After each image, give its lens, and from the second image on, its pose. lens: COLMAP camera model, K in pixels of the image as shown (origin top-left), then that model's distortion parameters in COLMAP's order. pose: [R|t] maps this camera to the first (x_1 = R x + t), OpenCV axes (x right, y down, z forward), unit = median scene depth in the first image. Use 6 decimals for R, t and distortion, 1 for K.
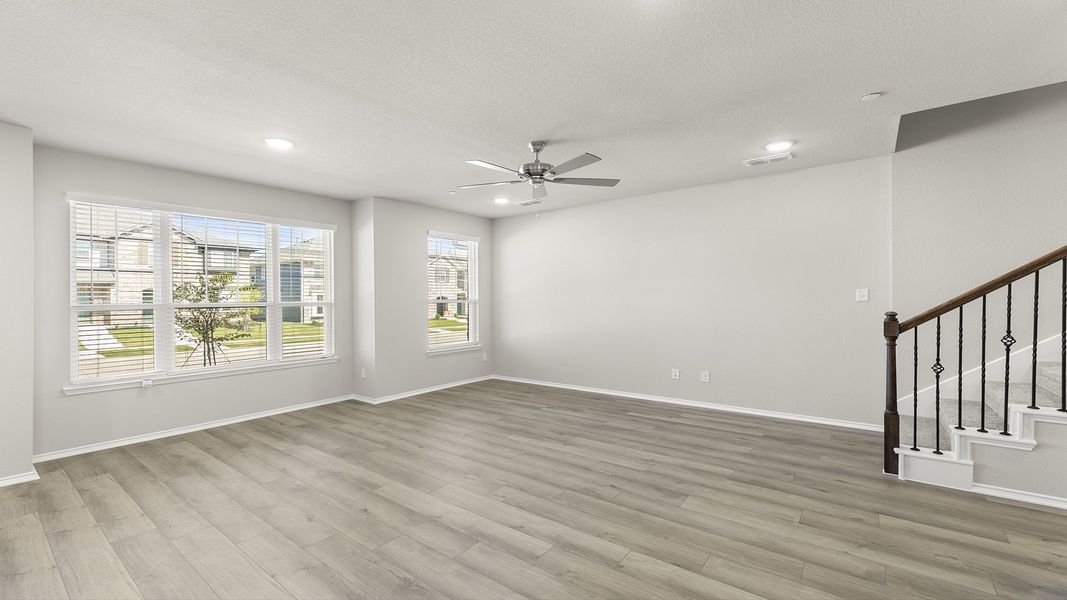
lens RADIAL K [[444.3, 0, 525.0], [0, 444.3, 302.5], [0, 0, 1]] dist [-0.003635, -0.000341]
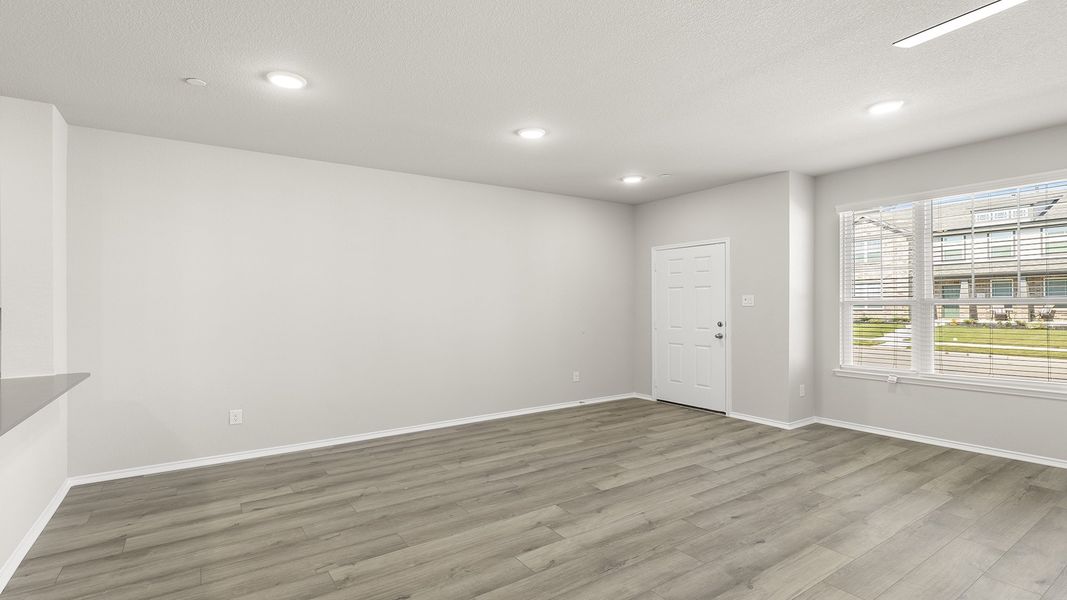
lens RADIAL K [[503.2, 0, 537.8], [0, 503.2, 304.0], [0, 0, 1]] dist [-0.001919, -0.001069]
pose [[-0.299508, 0.018882, -0.953907, 0.541894], [0.006871, 0.999821, 0.017633, -0.014662], [0.954069, -0.001273, -0.299585, 0.677561]]
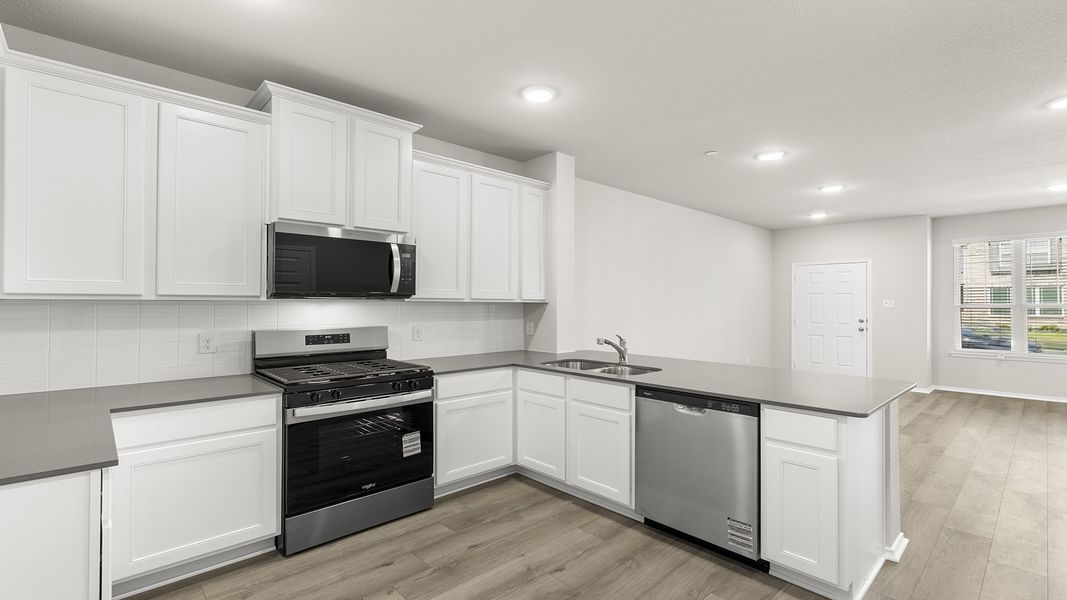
lens RADIAL K [[476.0, 0, 534.3], [0, 476.0, 299.2], [0, 0, 1]] dist [-0.000420, 0.001498]
pose [[-0.152859, 0.001637, -0.988247, 1.149778], [-0.008614, 0.999958, 0.002989, -0.007390], [0.988211, 0.008970, -0.152838, -0.366535]]
